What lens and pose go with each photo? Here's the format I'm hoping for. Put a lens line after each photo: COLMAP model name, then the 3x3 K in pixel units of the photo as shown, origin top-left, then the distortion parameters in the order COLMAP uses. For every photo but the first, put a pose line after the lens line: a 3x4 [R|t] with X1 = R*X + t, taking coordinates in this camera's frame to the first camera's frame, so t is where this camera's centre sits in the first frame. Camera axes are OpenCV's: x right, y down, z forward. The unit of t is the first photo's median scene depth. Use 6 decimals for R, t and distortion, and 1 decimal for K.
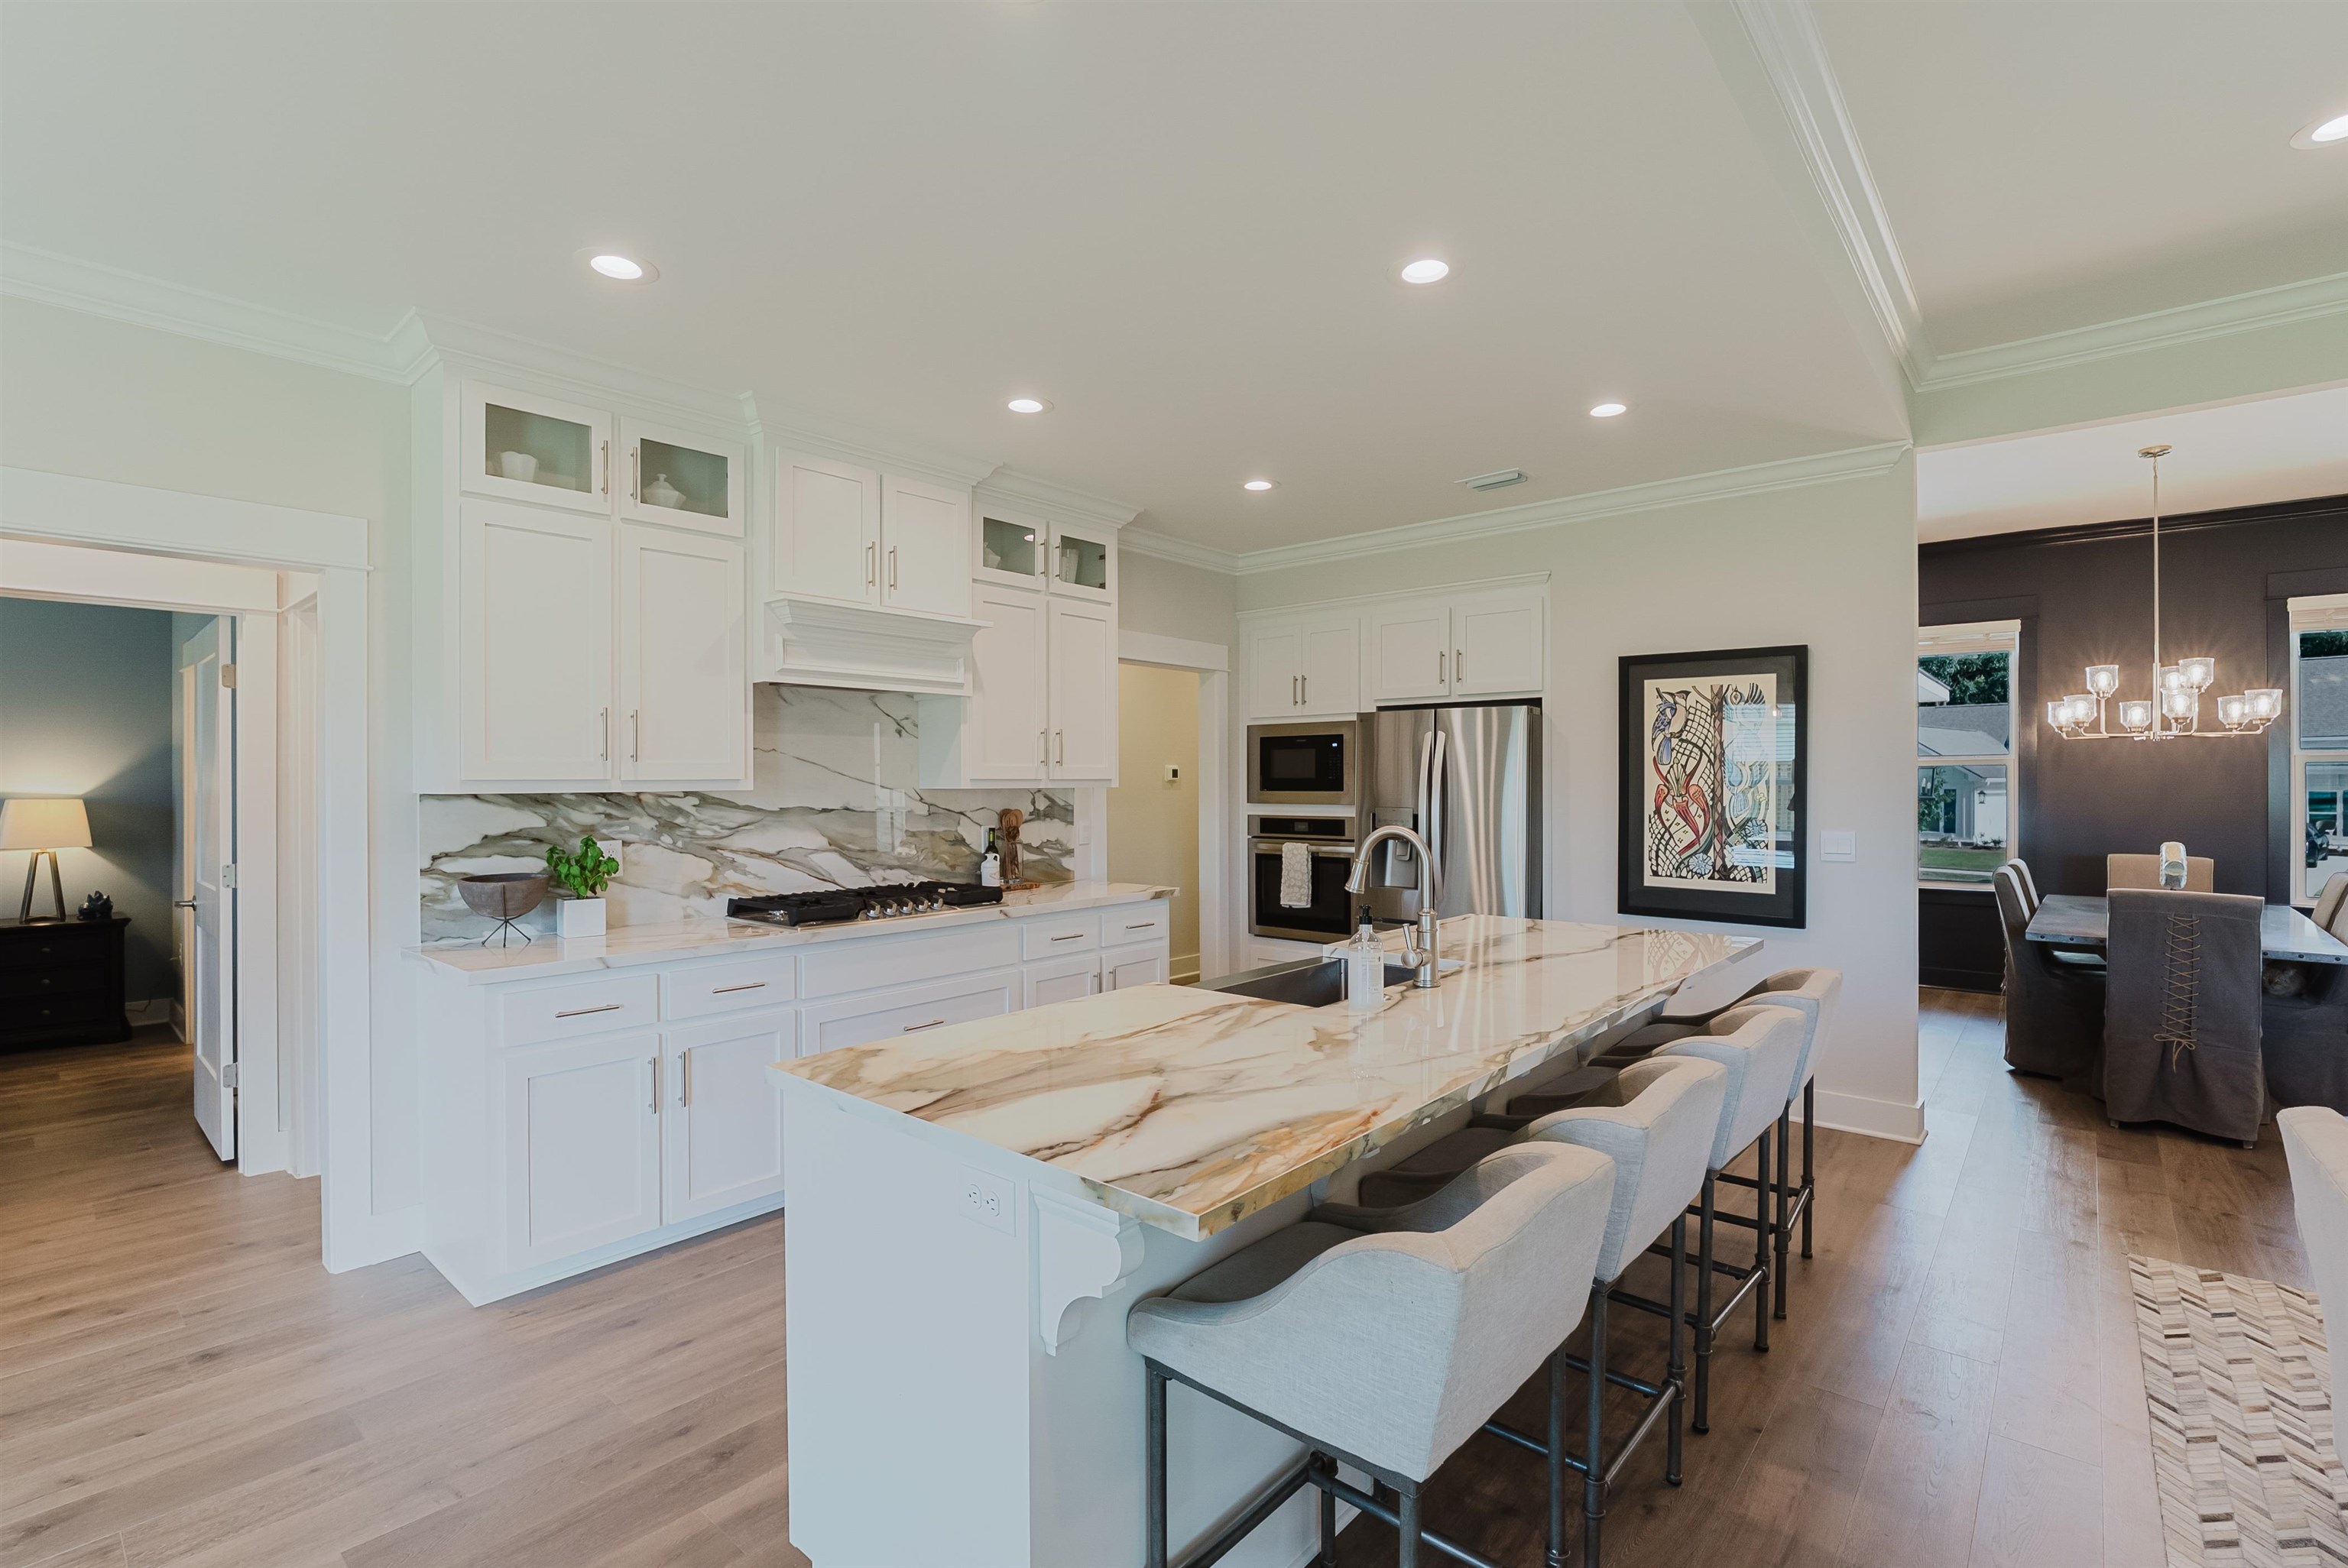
lens RADIAL K [[1068.9, 0, 1171.5], [0, 1068.9, 781.1], [0, 0, 1]] dist [-0.026173, 0.005744]
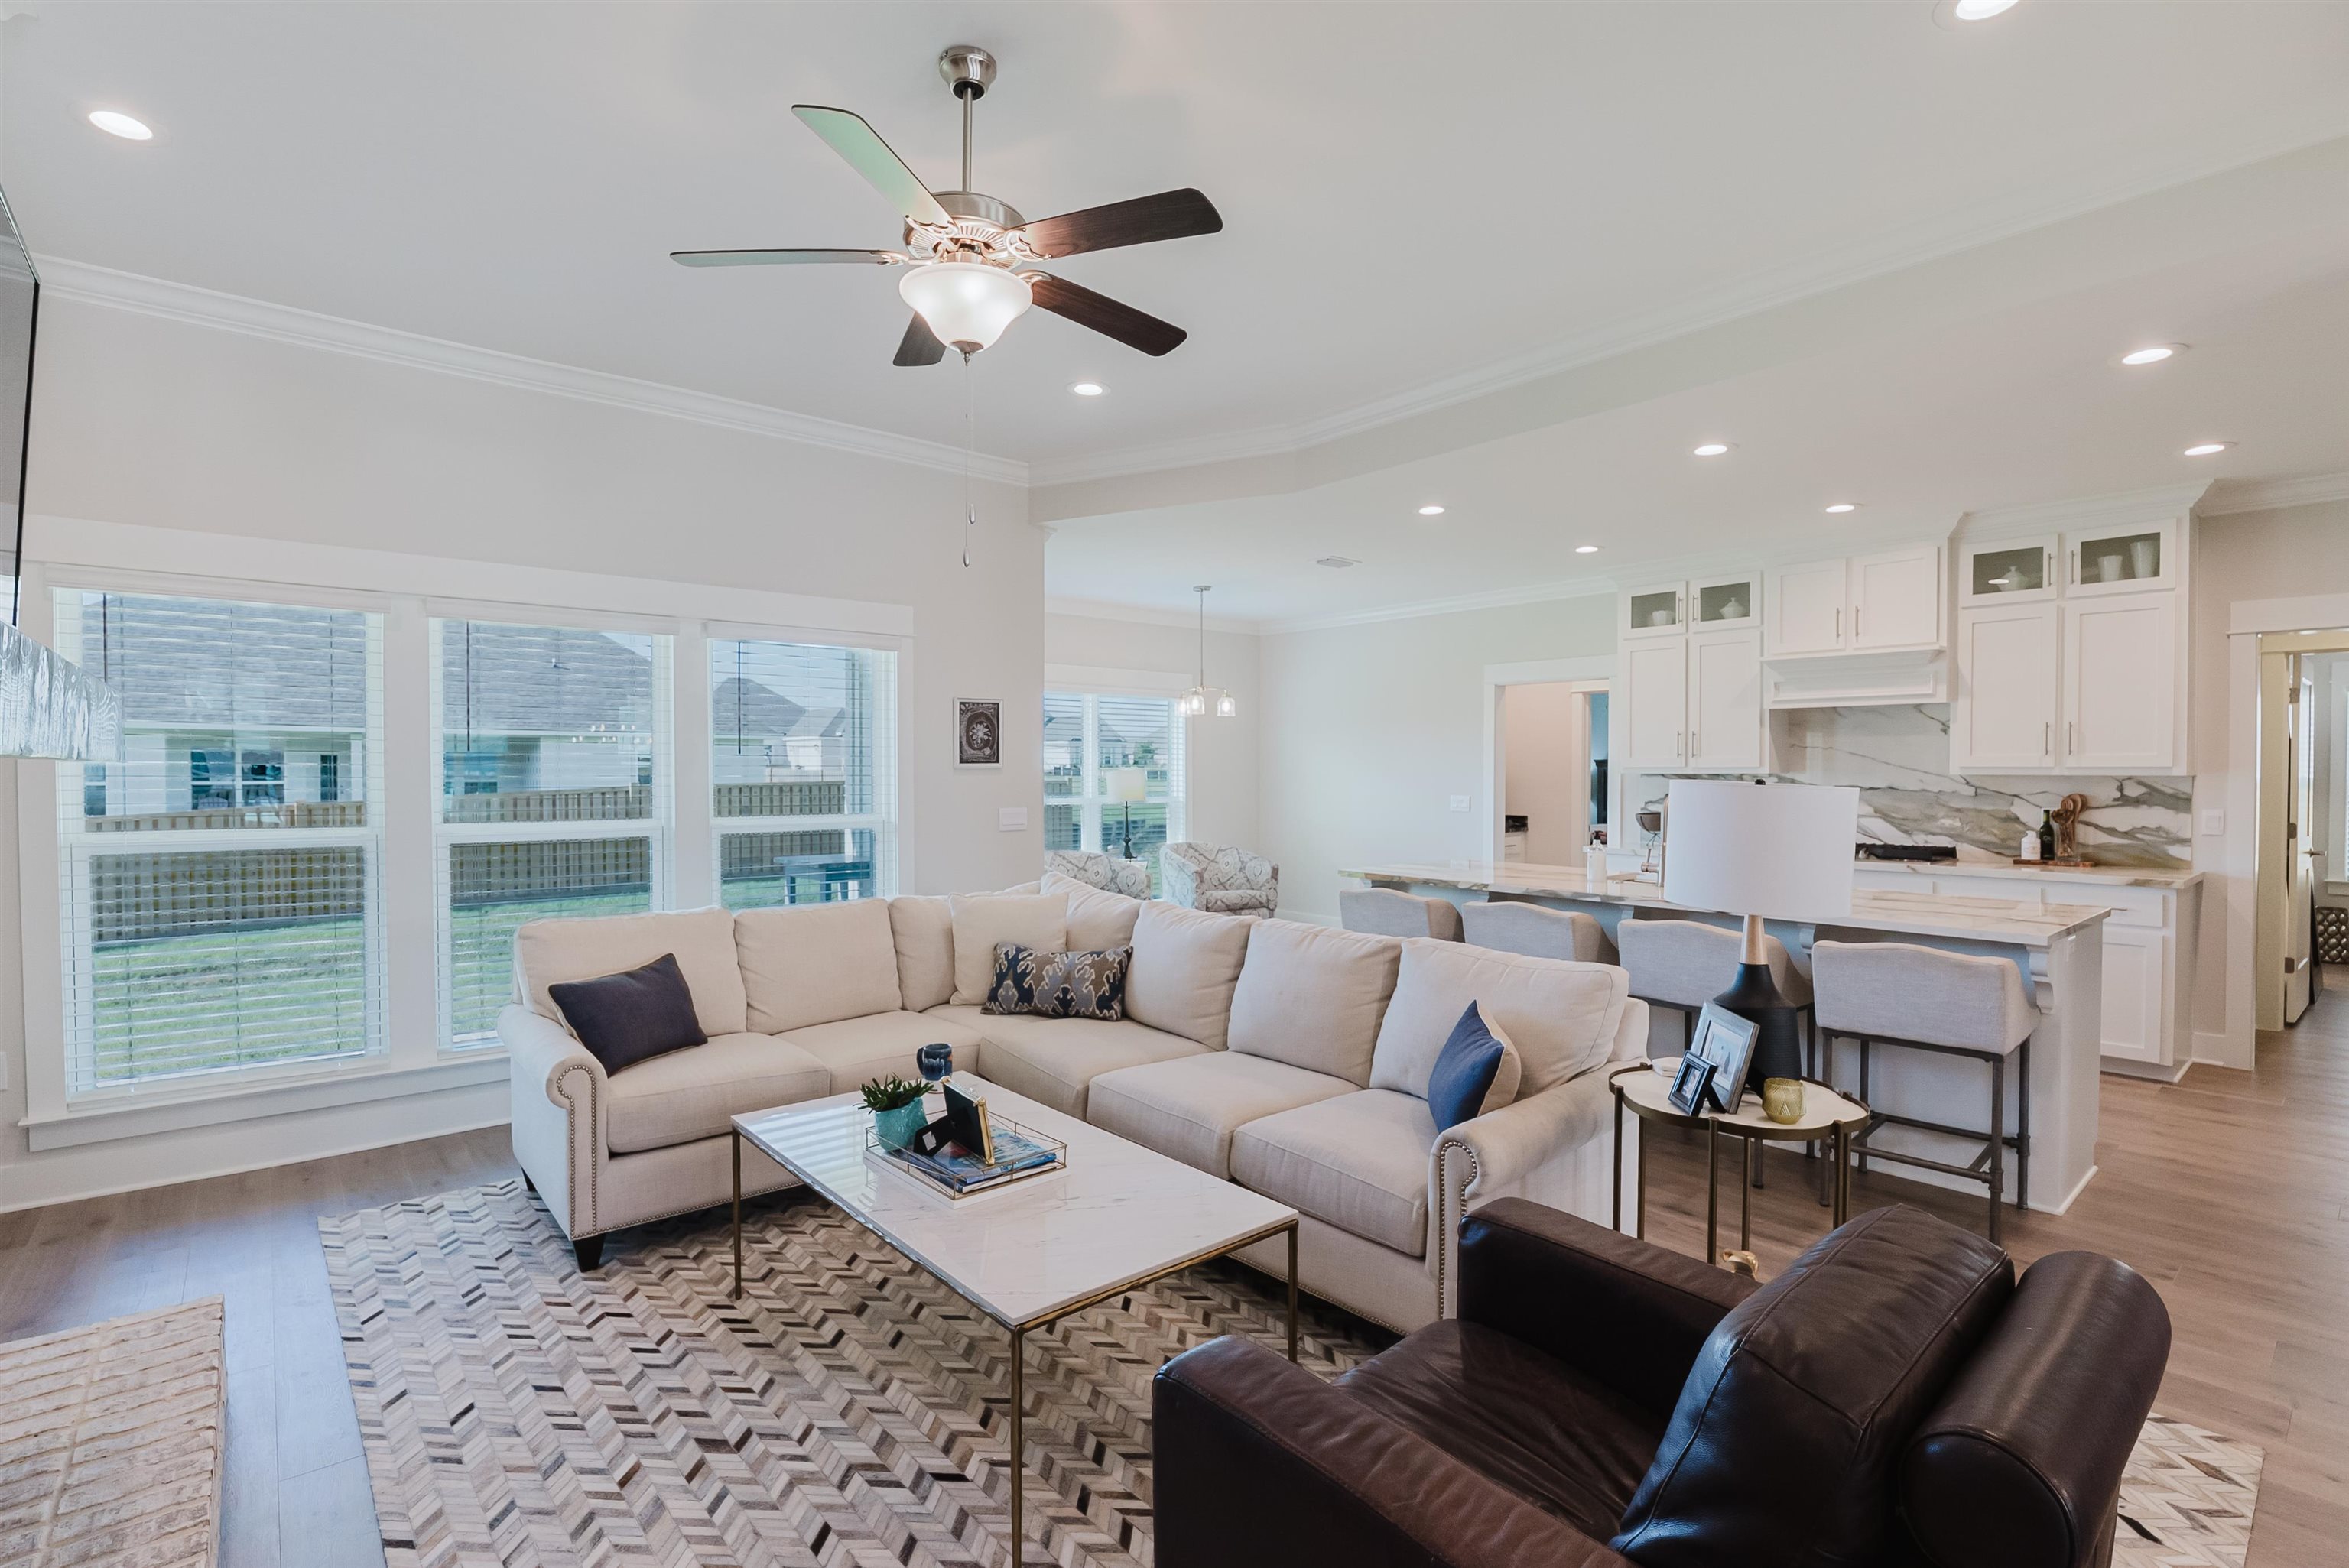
lens RADIAL K [[1093.5, 0, 1174.5], [0, 1093.5, 784.0], [0, 0, 1]] dist [-0.026198, 0.006510]
pose [[-0.149756, 0.016224, -0.988590, 1.143995], [-0.001158, 0.999862, 0.016584, -0.001627], [0.988722, 0.003628, -0.149717, 0.258710]]
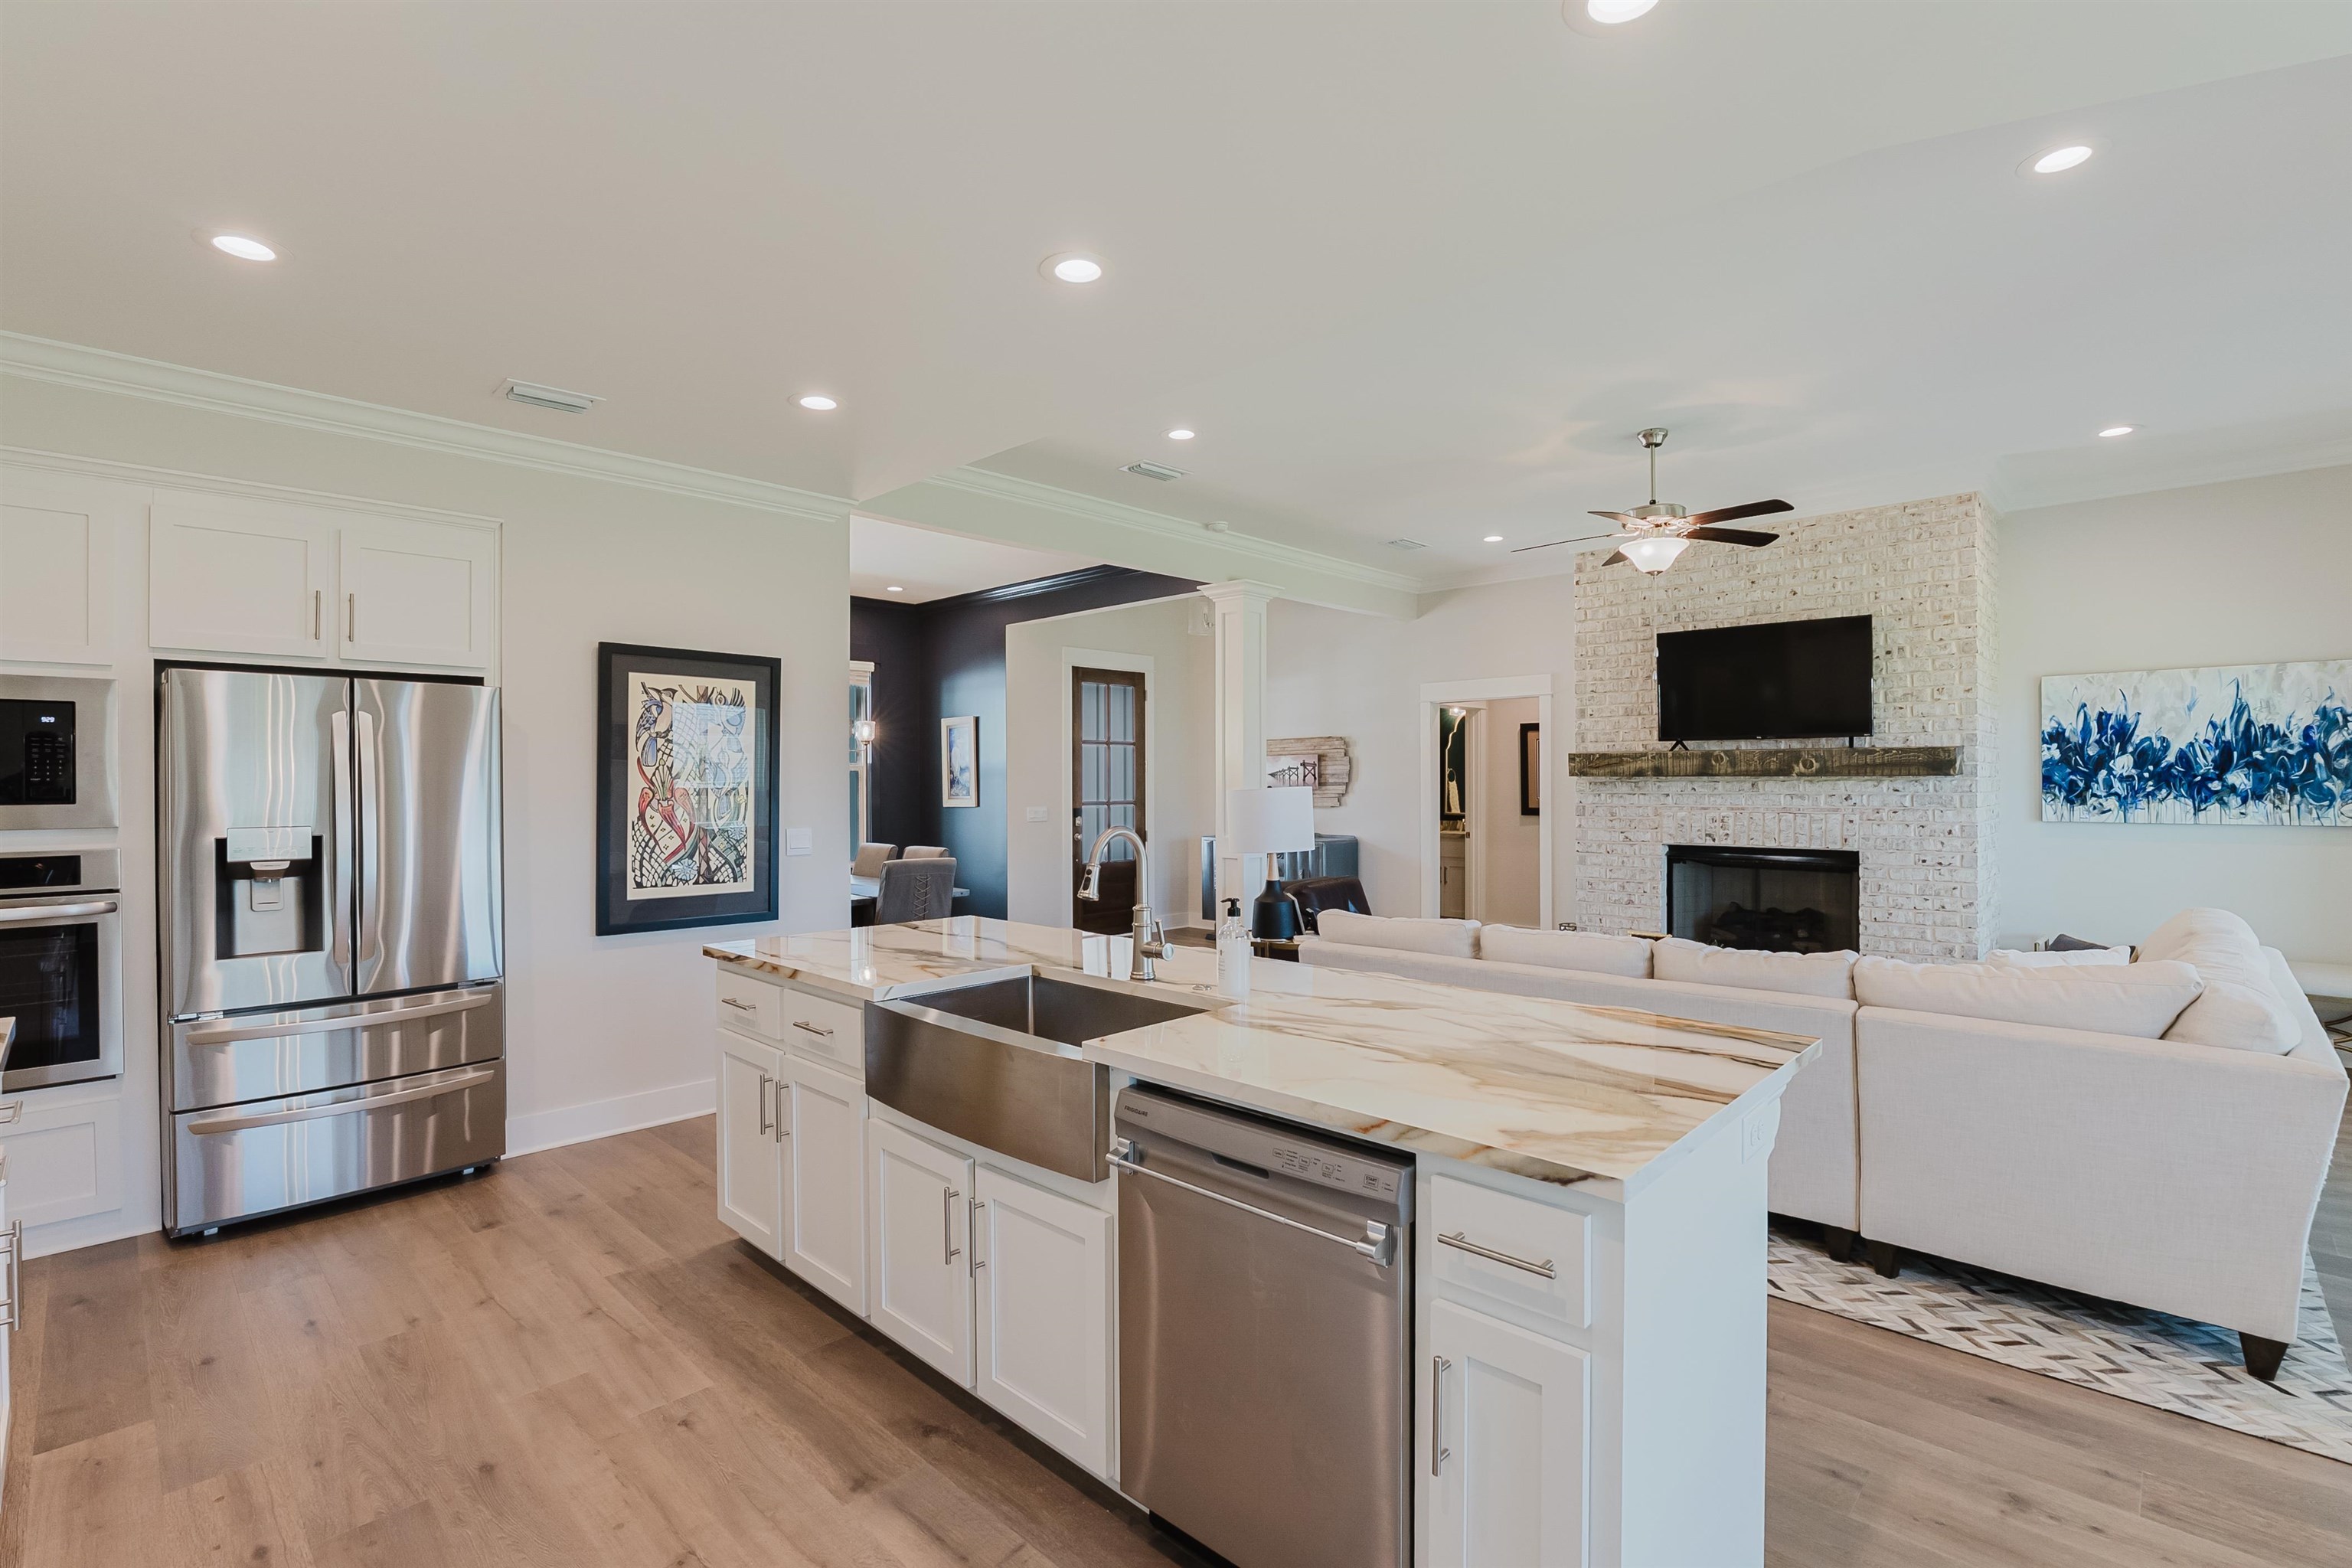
lens RADIAL K [[1067.0, 0, 1173.6], [0, 1067.0, 784.4], [0, 0, 1]] dist [-0.024148, 0.005453]
pose [[0.053922, -0.002039, 0.998543, -0.434784], [0.004272, 0.999989, 0.001812, 0.000562], [-0.998536, 0.004168, 0.053930, 0.496637]]
